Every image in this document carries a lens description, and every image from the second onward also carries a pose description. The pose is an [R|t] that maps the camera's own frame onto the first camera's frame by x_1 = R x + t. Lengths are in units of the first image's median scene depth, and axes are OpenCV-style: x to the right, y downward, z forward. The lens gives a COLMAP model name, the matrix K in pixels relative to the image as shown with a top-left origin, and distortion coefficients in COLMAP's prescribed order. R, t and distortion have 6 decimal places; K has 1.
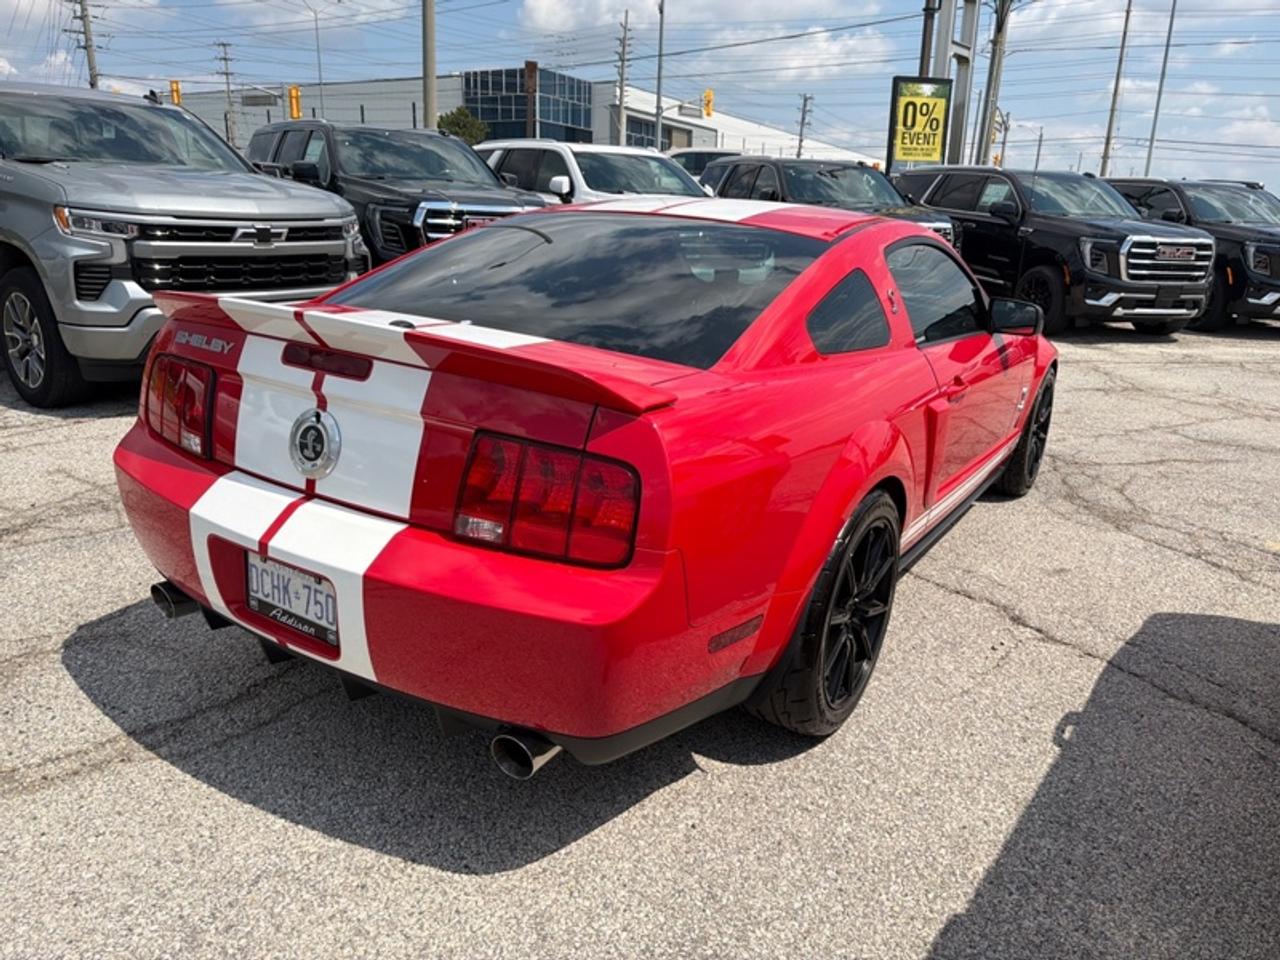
lens RADIAL K [[905.6, 0, 656.1], [0, 905.6, 501.6], [0, 0, 1]] dist [0.021050, -0.032756]
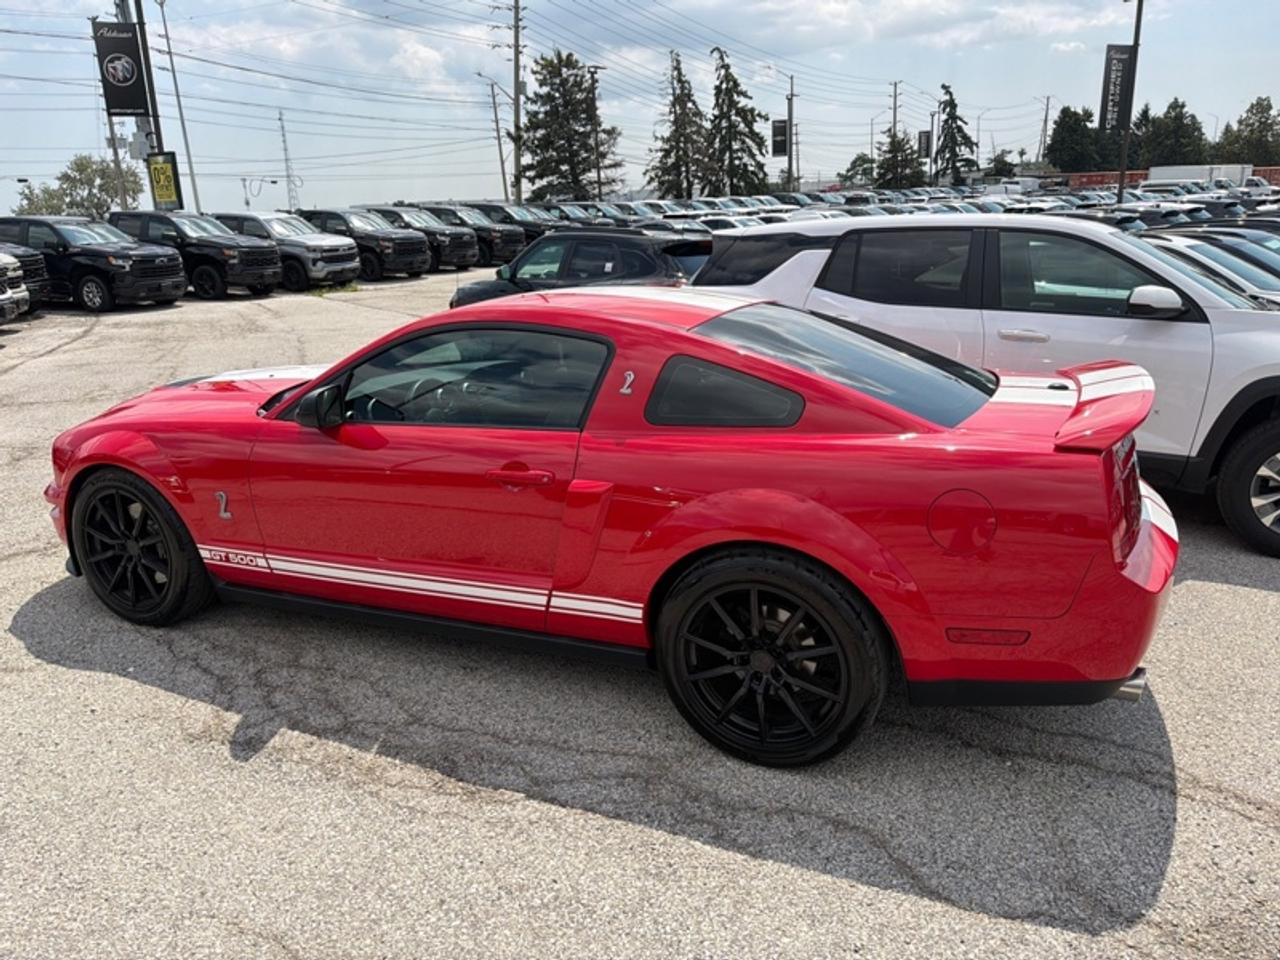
lens RADIAL K [[905.6, 0, 641.8], [0, 905.6, 483.7], [0, 0, 1]] dist [0.021050, -0.032756]
pose [[-0.142587, -0.309111, 0.940276, -0.639866], [0.318017, 0.885305, 0.339265, -0.304347], [-0.937302, 0.347398, -0.027931, 0.681297]]
